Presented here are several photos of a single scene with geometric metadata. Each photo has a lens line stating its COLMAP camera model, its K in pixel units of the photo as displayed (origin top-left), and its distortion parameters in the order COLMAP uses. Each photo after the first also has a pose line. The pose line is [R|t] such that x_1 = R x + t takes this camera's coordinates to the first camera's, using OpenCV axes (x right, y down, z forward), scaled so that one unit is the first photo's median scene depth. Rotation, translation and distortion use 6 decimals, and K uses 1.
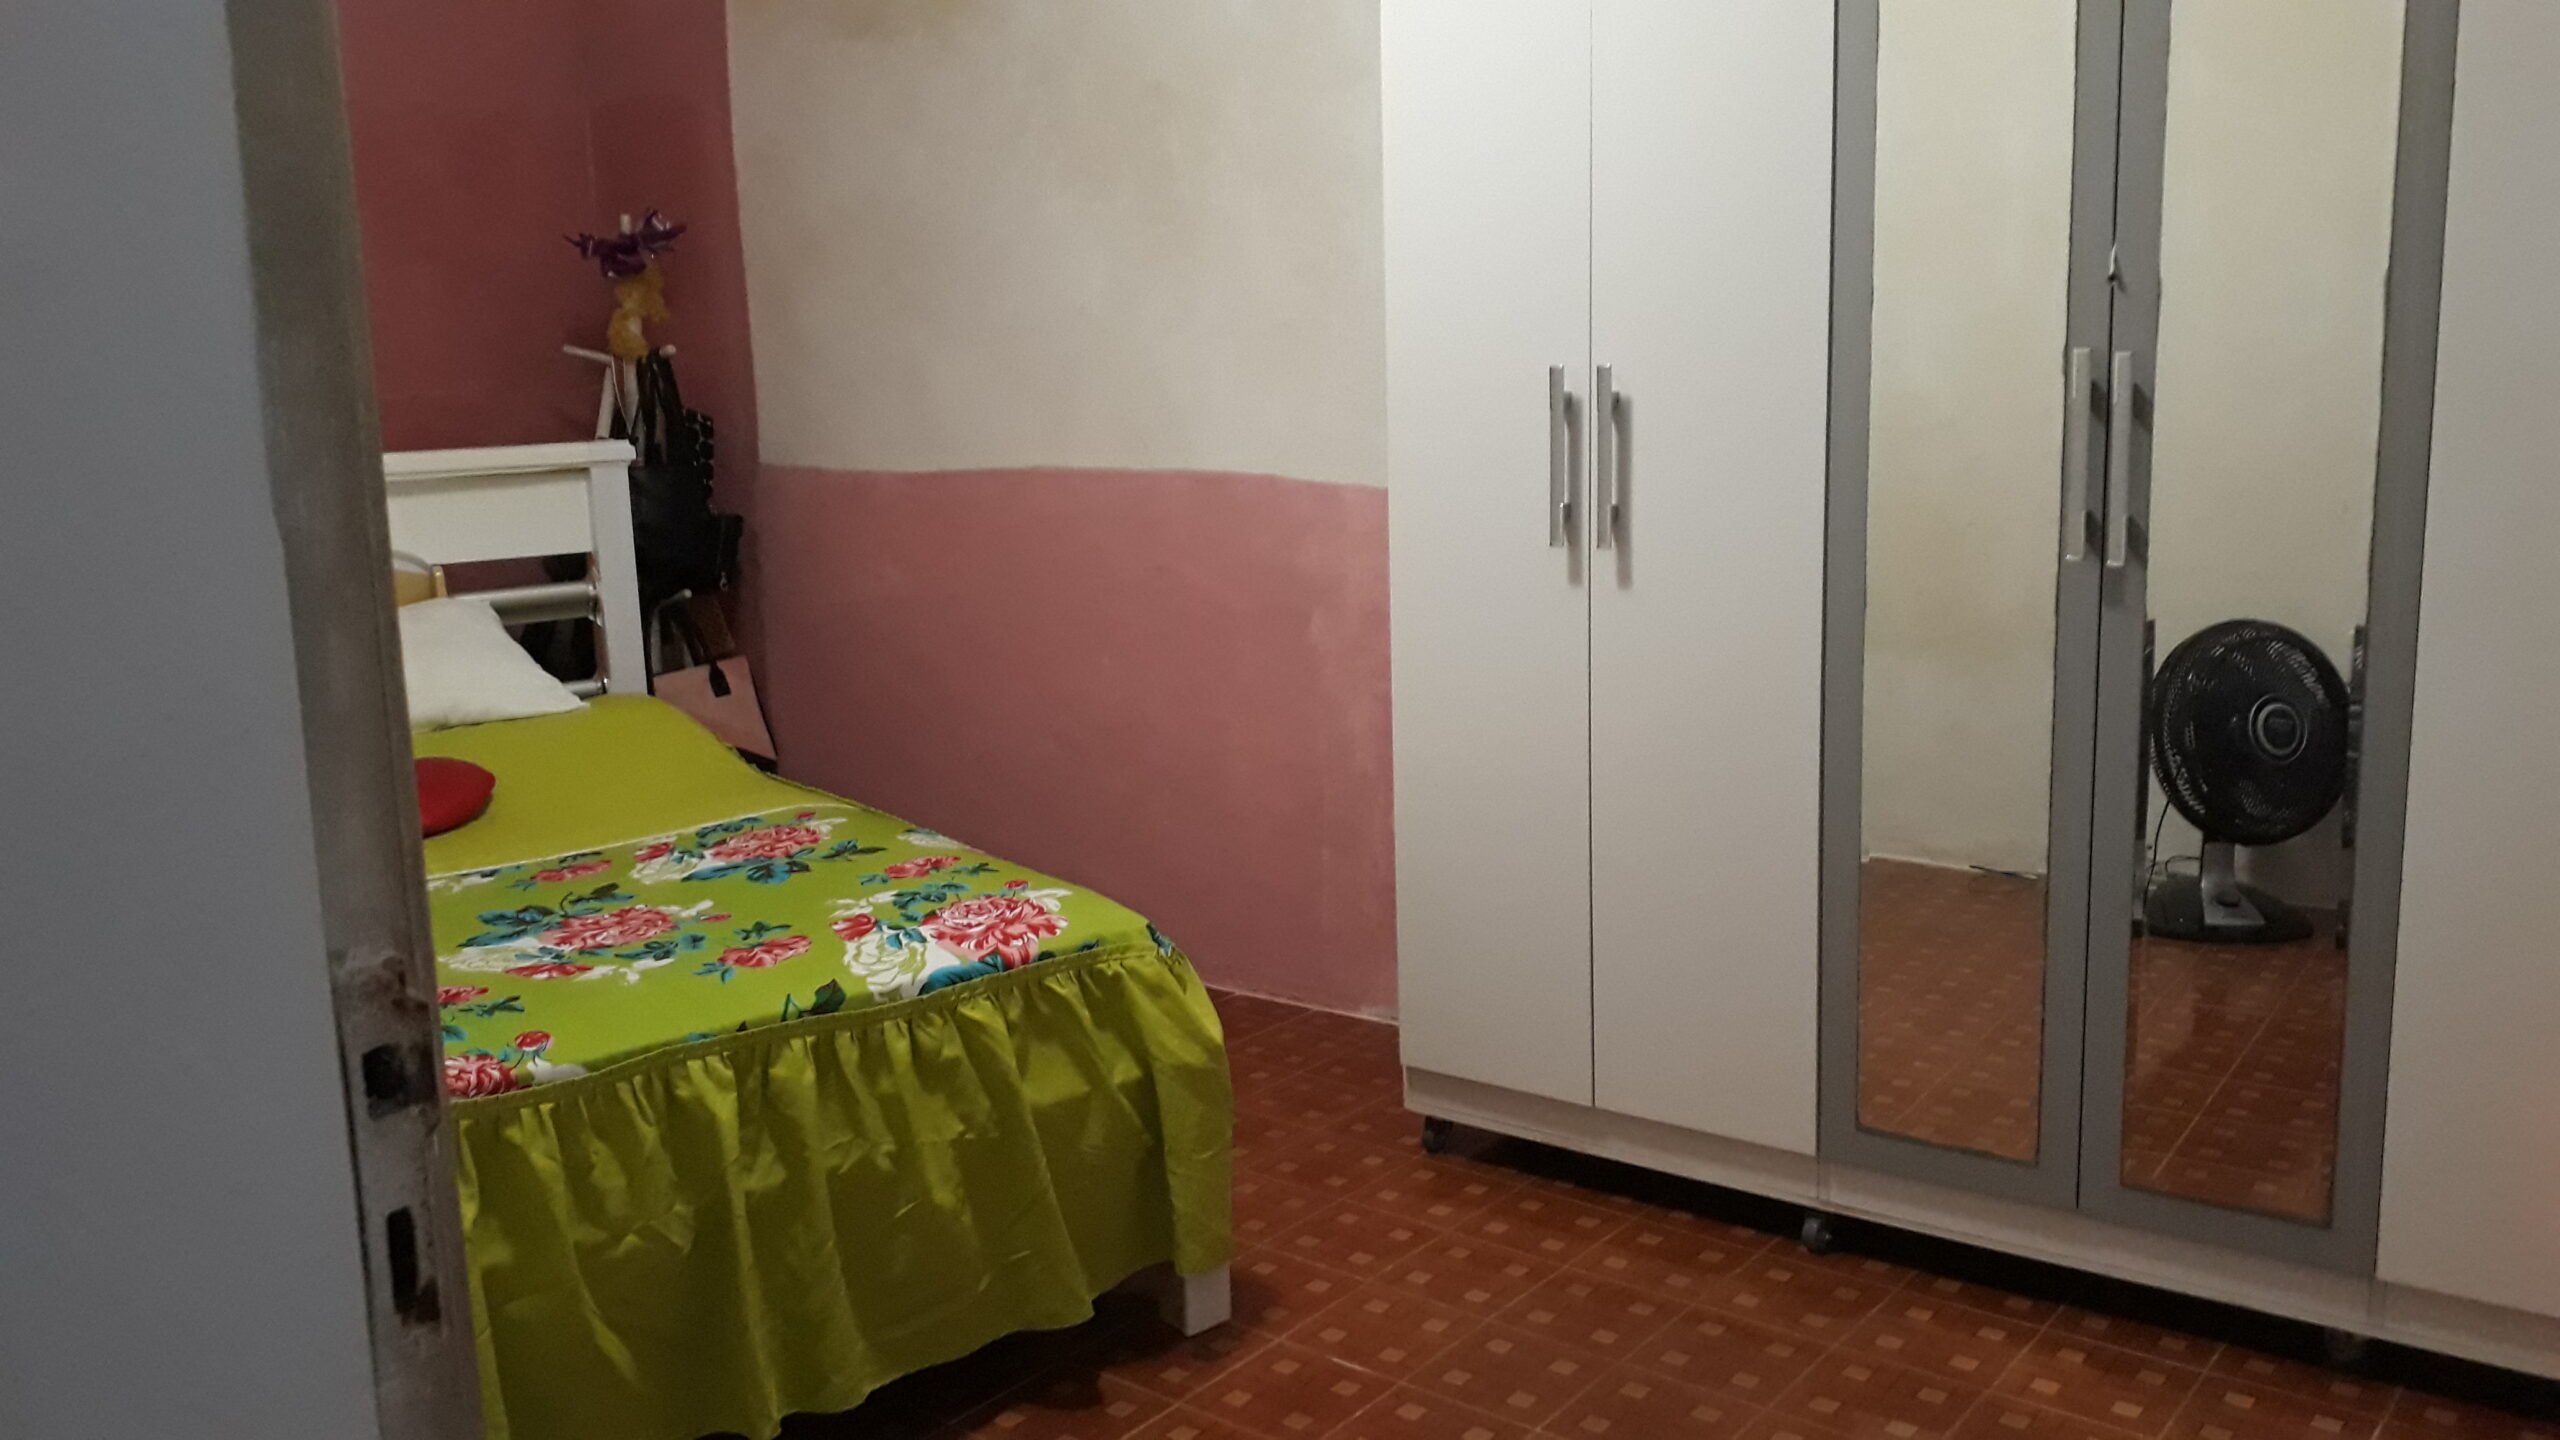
lens RADIAL K [[1995.3, 0, 1306.8], [0, 1995.3, 731.0], [0, 0, 1]] dist [0.233463, -0.712597]
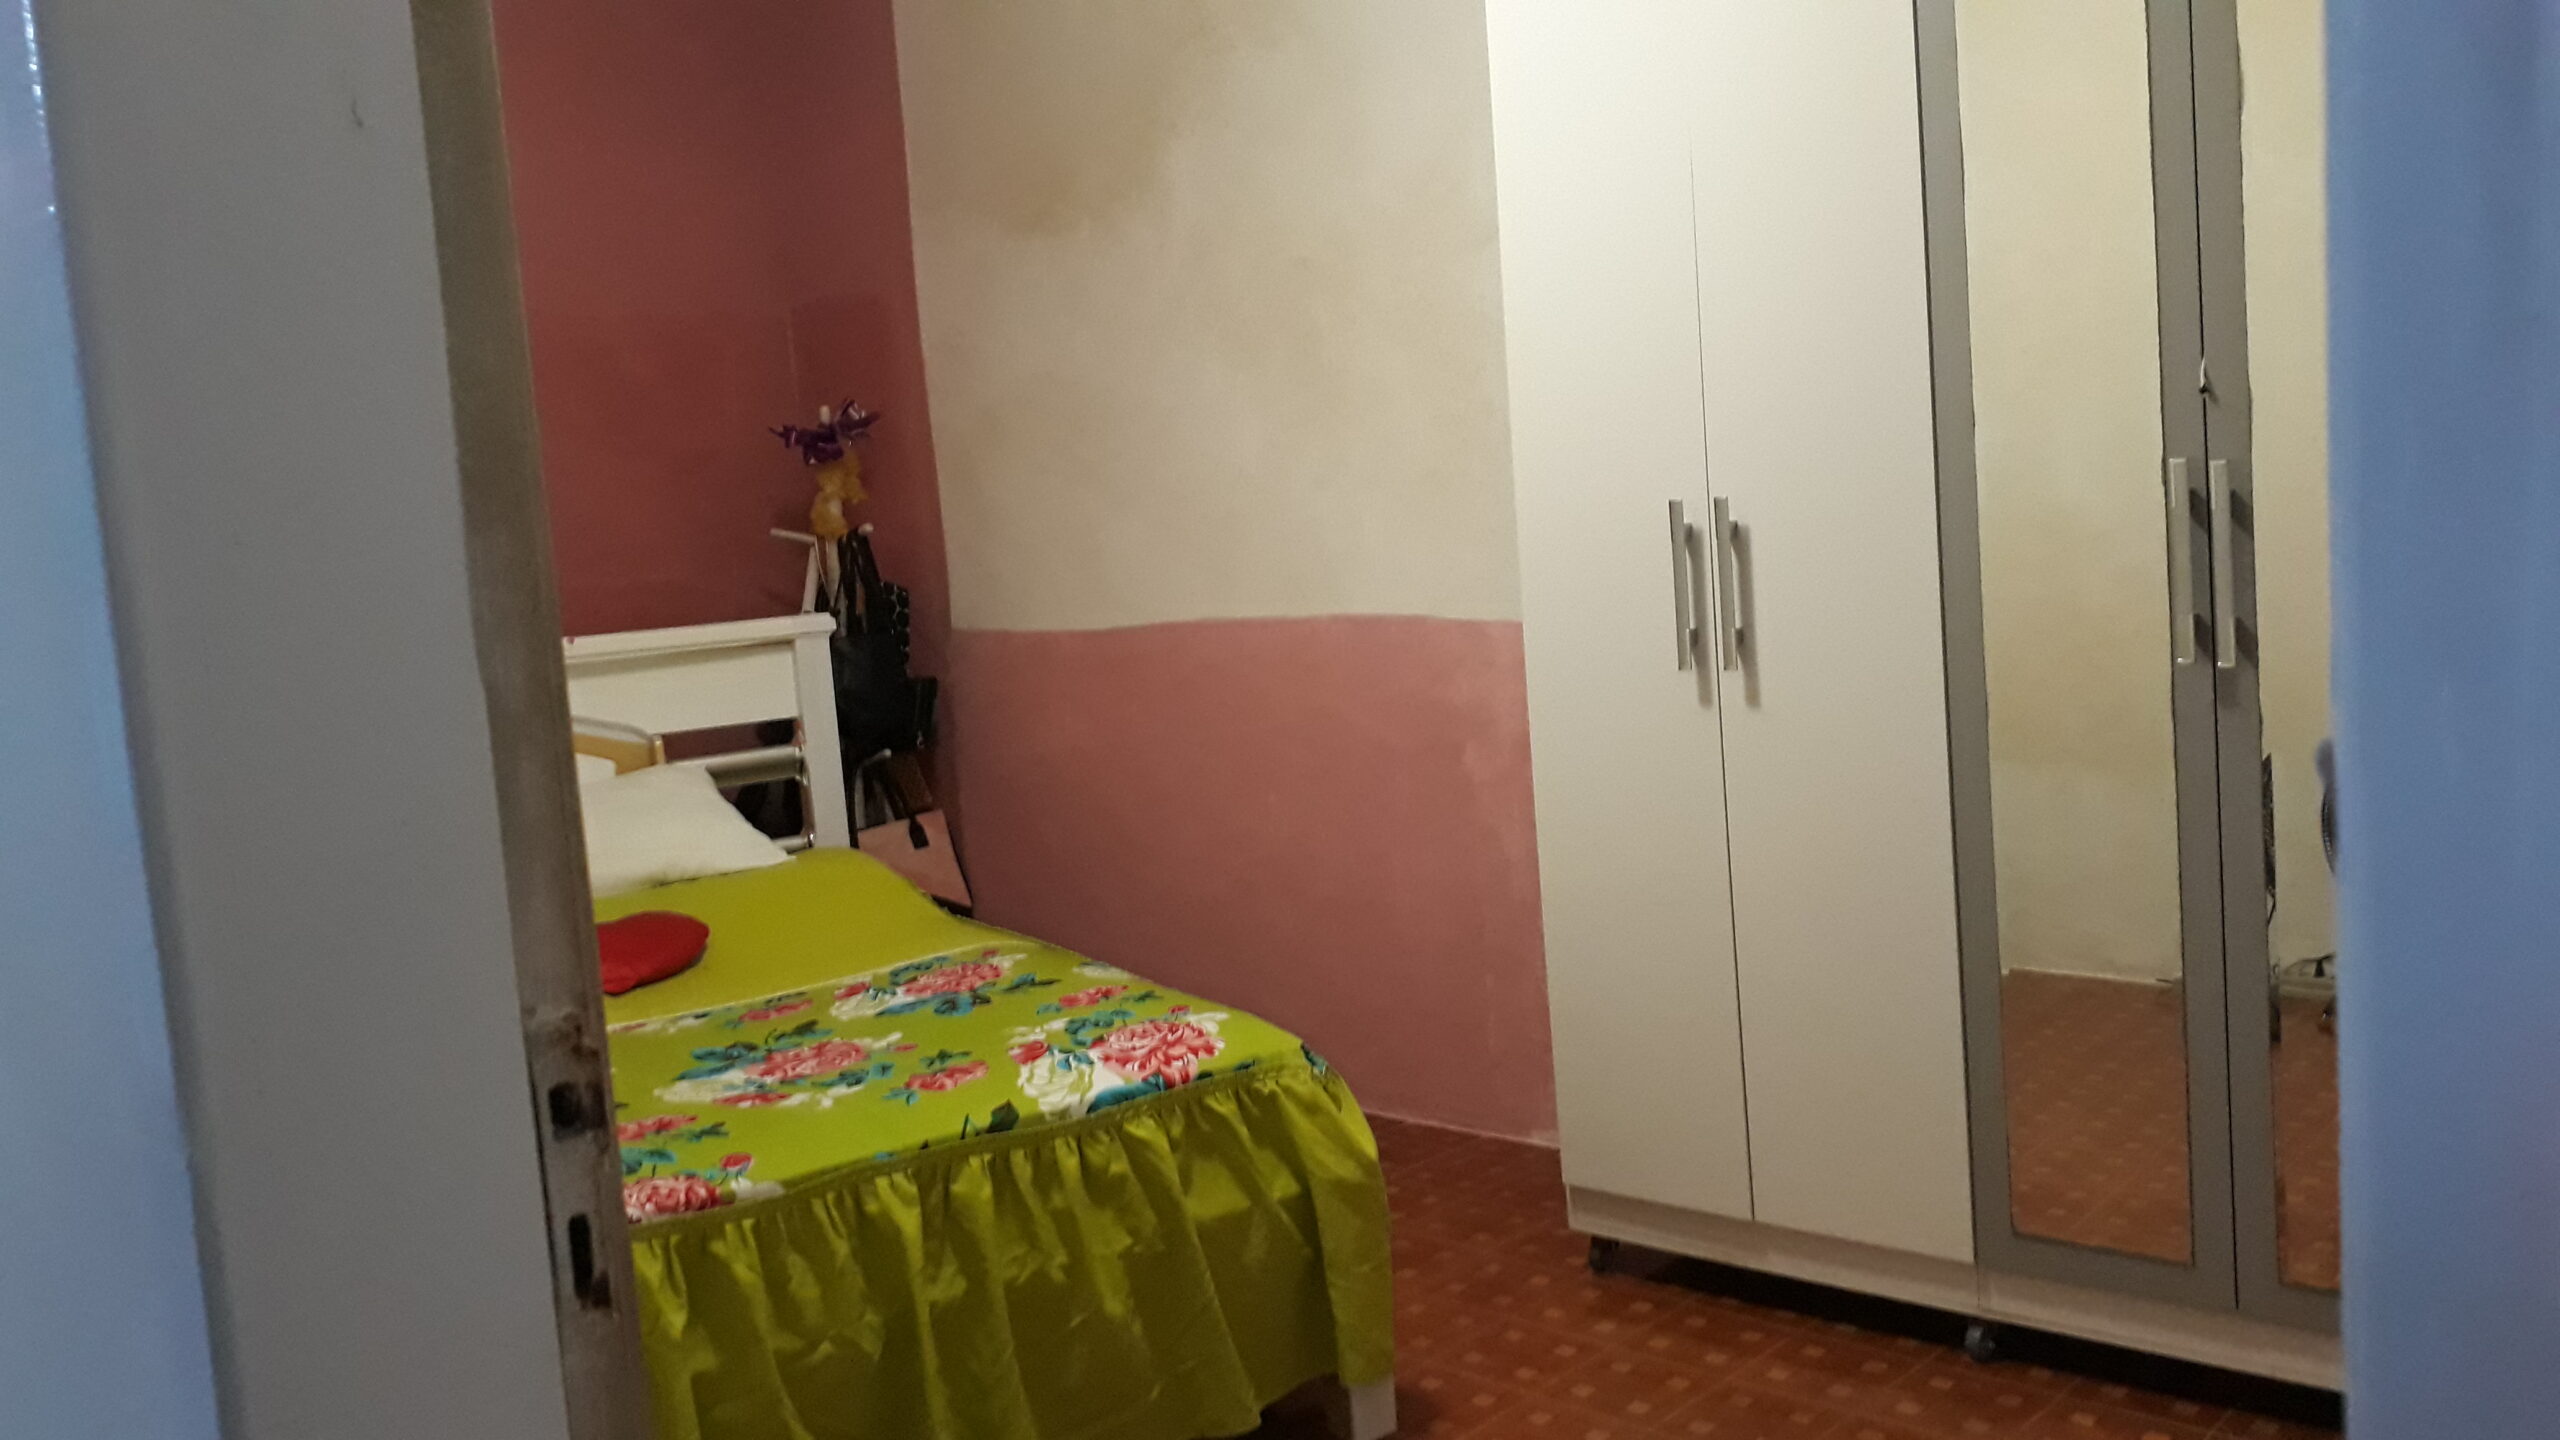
lens RADIAL K [[1995.3, 0, 1306.8], [0, 1995.3, 731.0], [0, 0, 1]] dist [0.233463, -0.712597]
pose [[0.994371, -0.040104, -0.098069, 0.033782], [0.033008, 0.996790, -0.072945, 0.009751], [0.100679, 0.069297, 0.992503, -0.056336]]
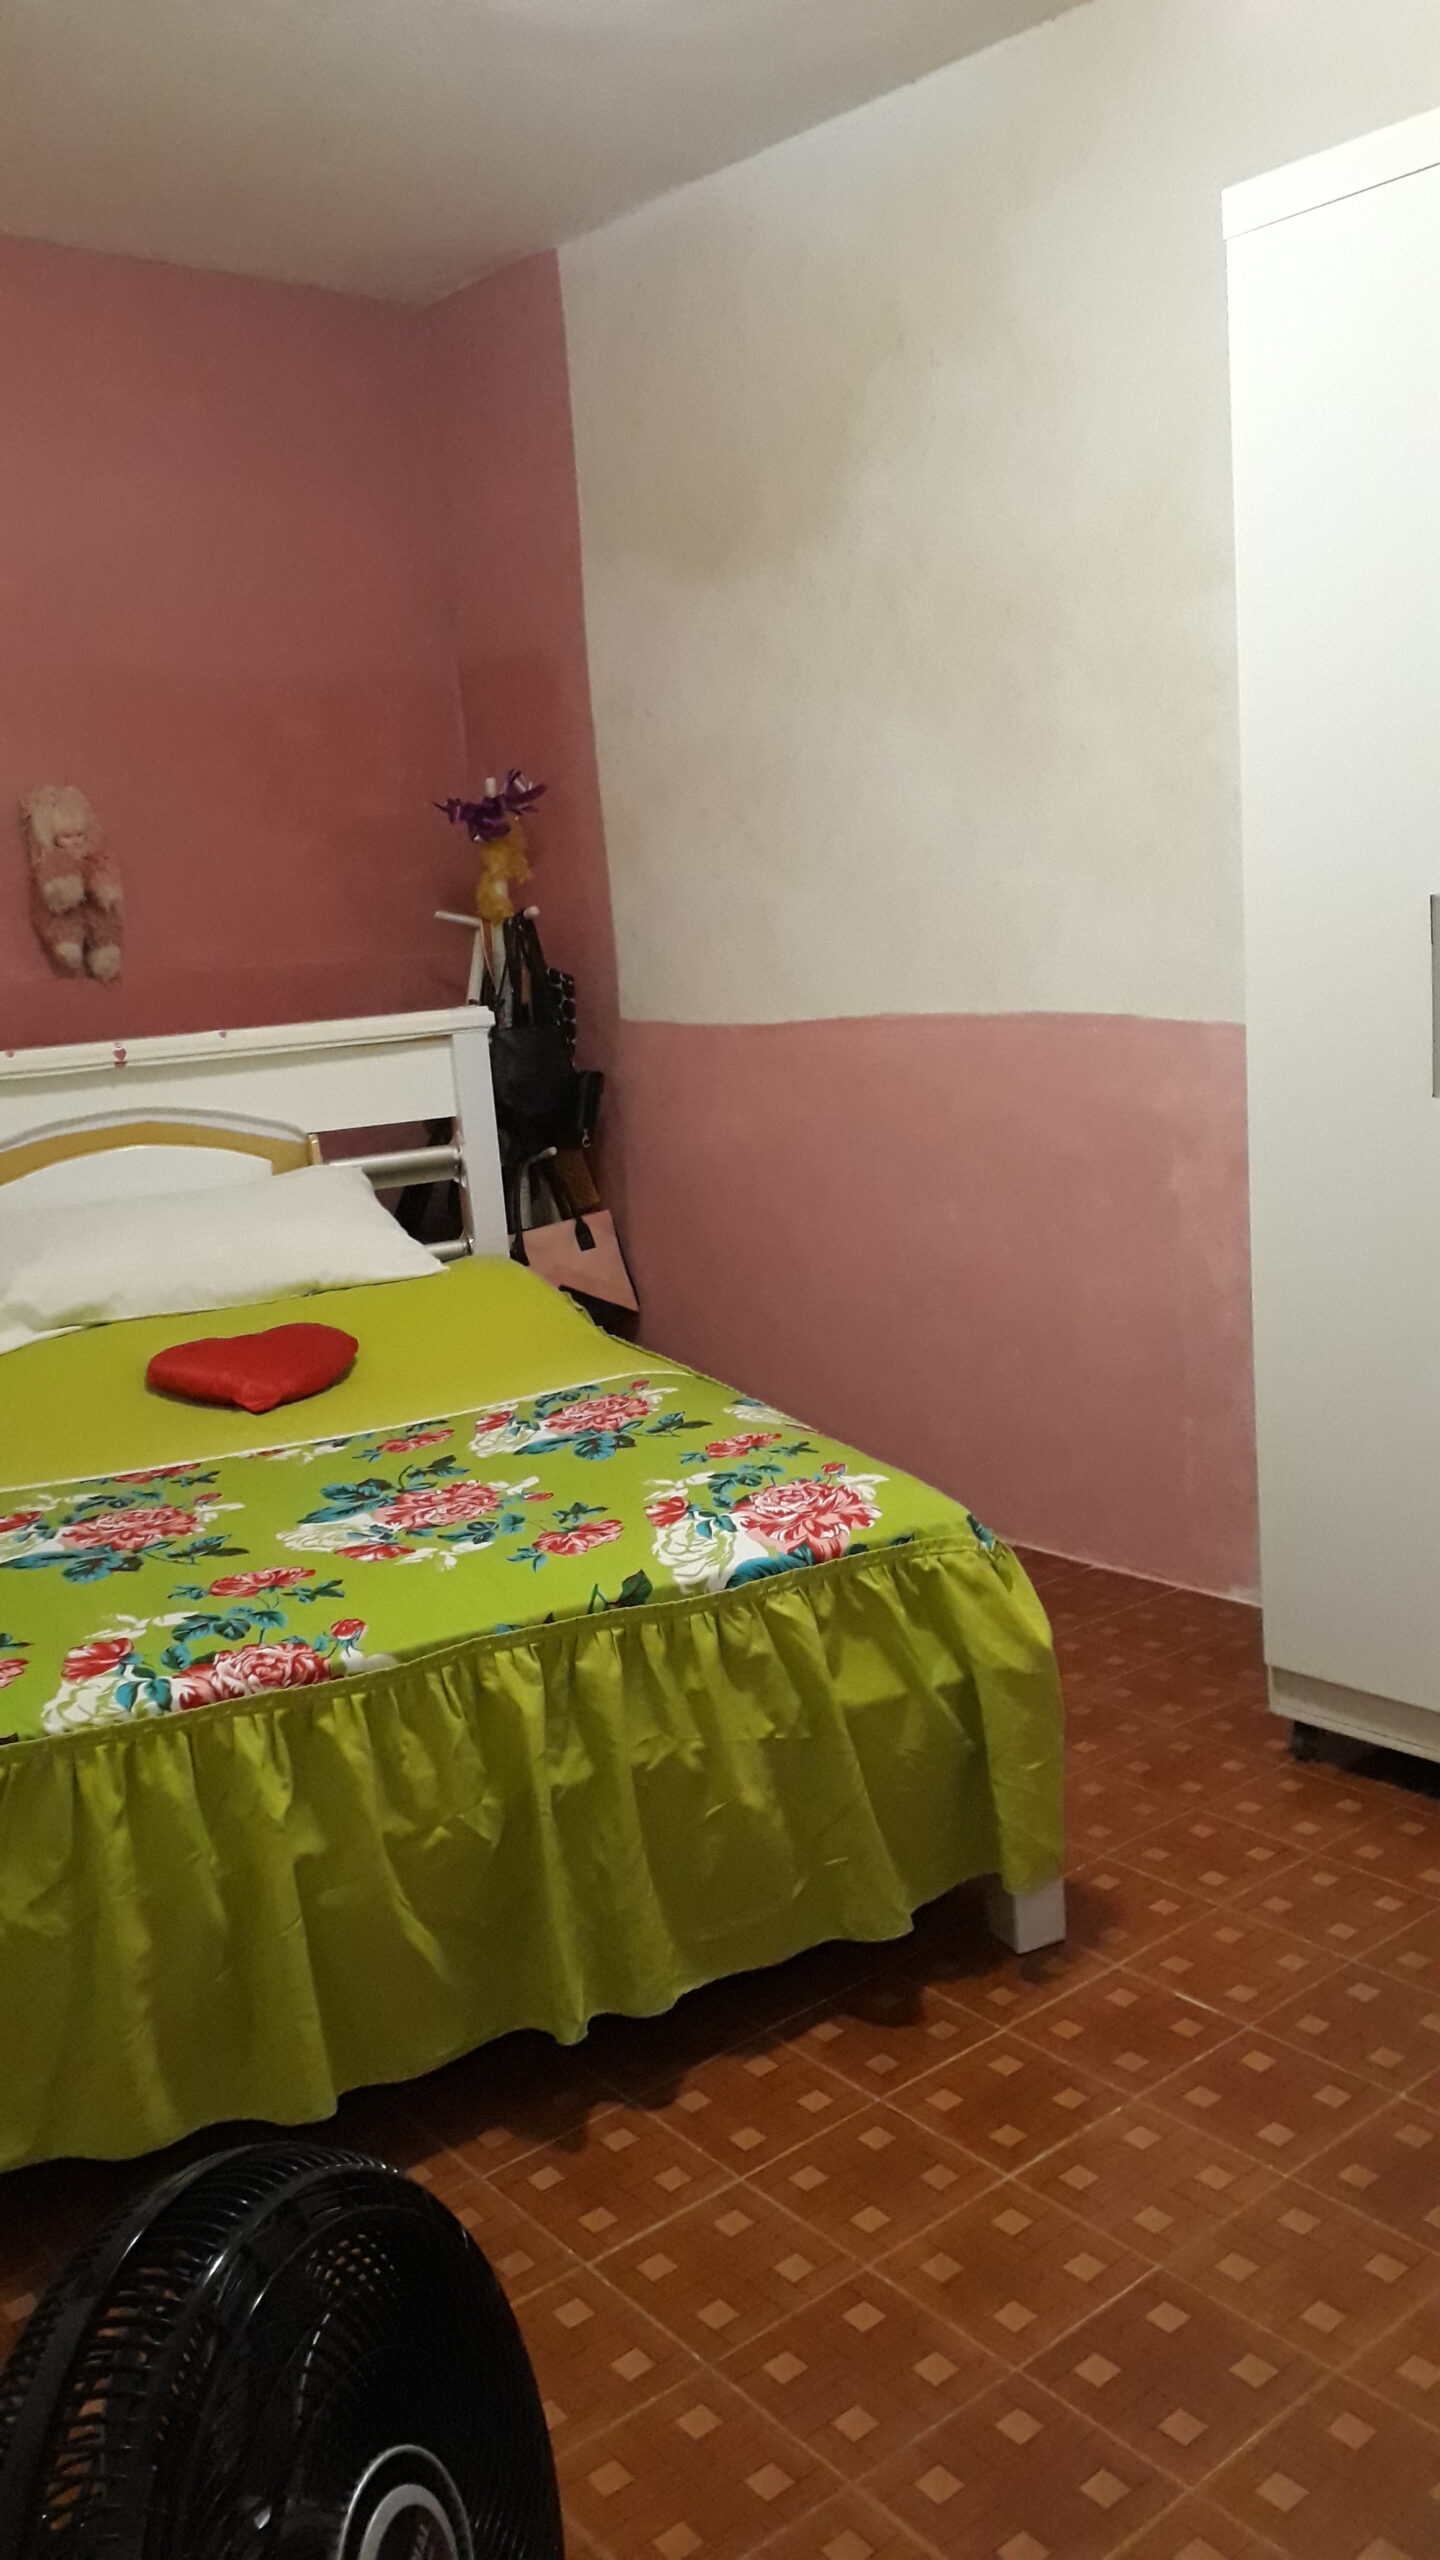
lens RADIAL K [[1995.3, 0, 720.0], [0, 1995.3, 1313.3], [0, 0, 1]] dist [0.233463, -0.712597]
pose [[0.971210, 0.000866, -0.238225, 0.032390], [0.006690, 0.999500, 0.030909, -0.029084], [0.238133, -0.031613, 0.970718, 0.062568]]
